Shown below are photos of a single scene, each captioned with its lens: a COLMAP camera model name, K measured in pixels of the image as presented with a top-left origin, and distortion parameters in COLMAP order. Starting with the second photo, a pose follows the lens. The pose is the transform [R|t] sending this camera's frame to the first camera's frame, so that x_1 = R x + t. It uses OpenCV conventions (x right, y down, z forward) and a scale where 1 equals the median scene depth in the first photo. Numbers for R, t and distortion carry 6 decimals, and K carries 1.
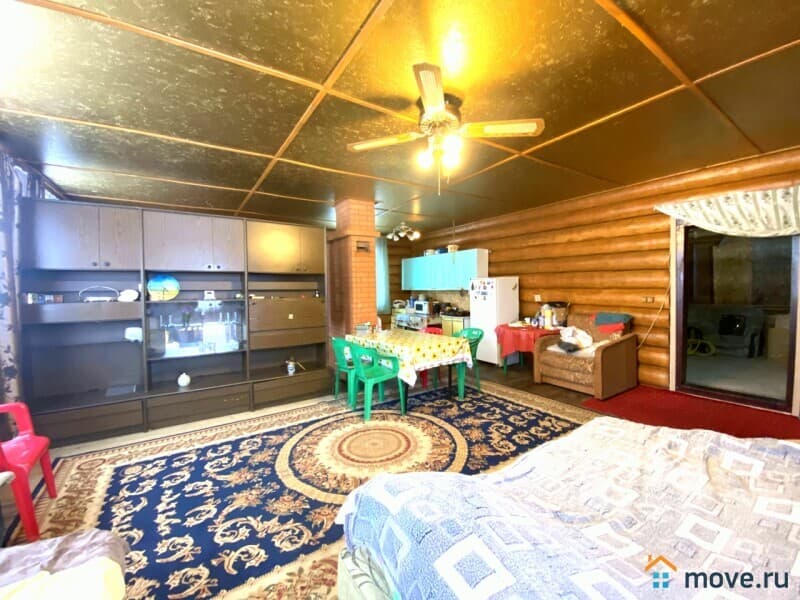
lens RADIAL K [[323.5, 0, 398.5], [0, 323.5, 297.6], [0, 0, 1]] dist [0.023295, -0.022545]
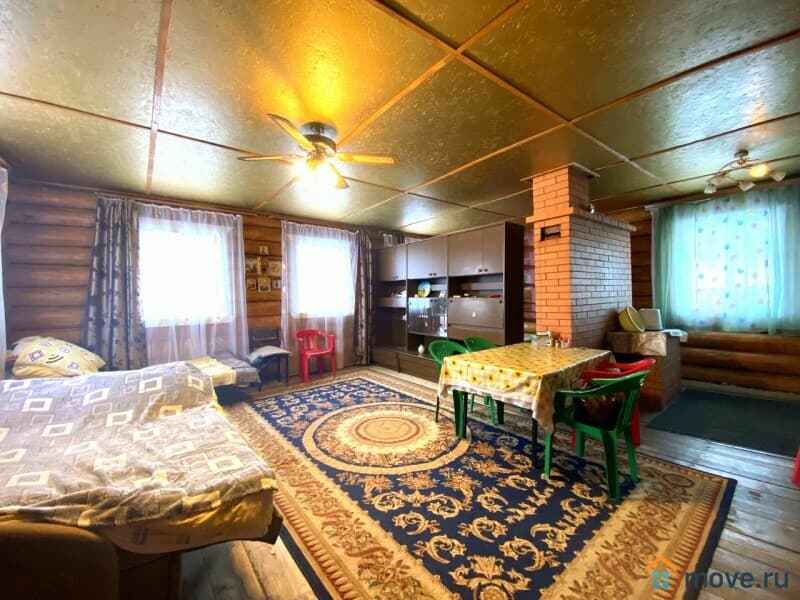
lens RADIAL K [[323.5, 0, 398.5], [0, 323.5, 297.6], [0, 0, 1]] dist [0.023295, -0.022545]
pose [[0.091210, 0.019153, -0.995648, 1.106633], [-0.014166, 0.999739, 0.017934, -0.023021], [0.995731, 0.012468, 0.091457, 0.996628]]
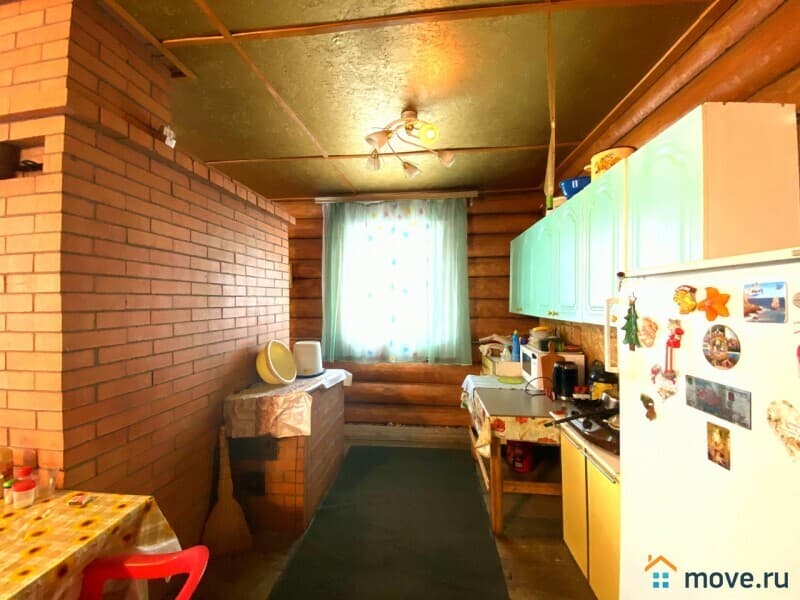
lens RADIAL K [[323.5, 0, 398.5], [0, 323.5, 297.6], [0, 0, 1]] dist [0.023295, -0.022545]
pose [[0.772615, 0.007875, -0.634826, 0.517045], [-0.031459, 0.999170, -0.025892, -0.084401], [0.634094, 0.039976, 0.772222, 1.751762]]
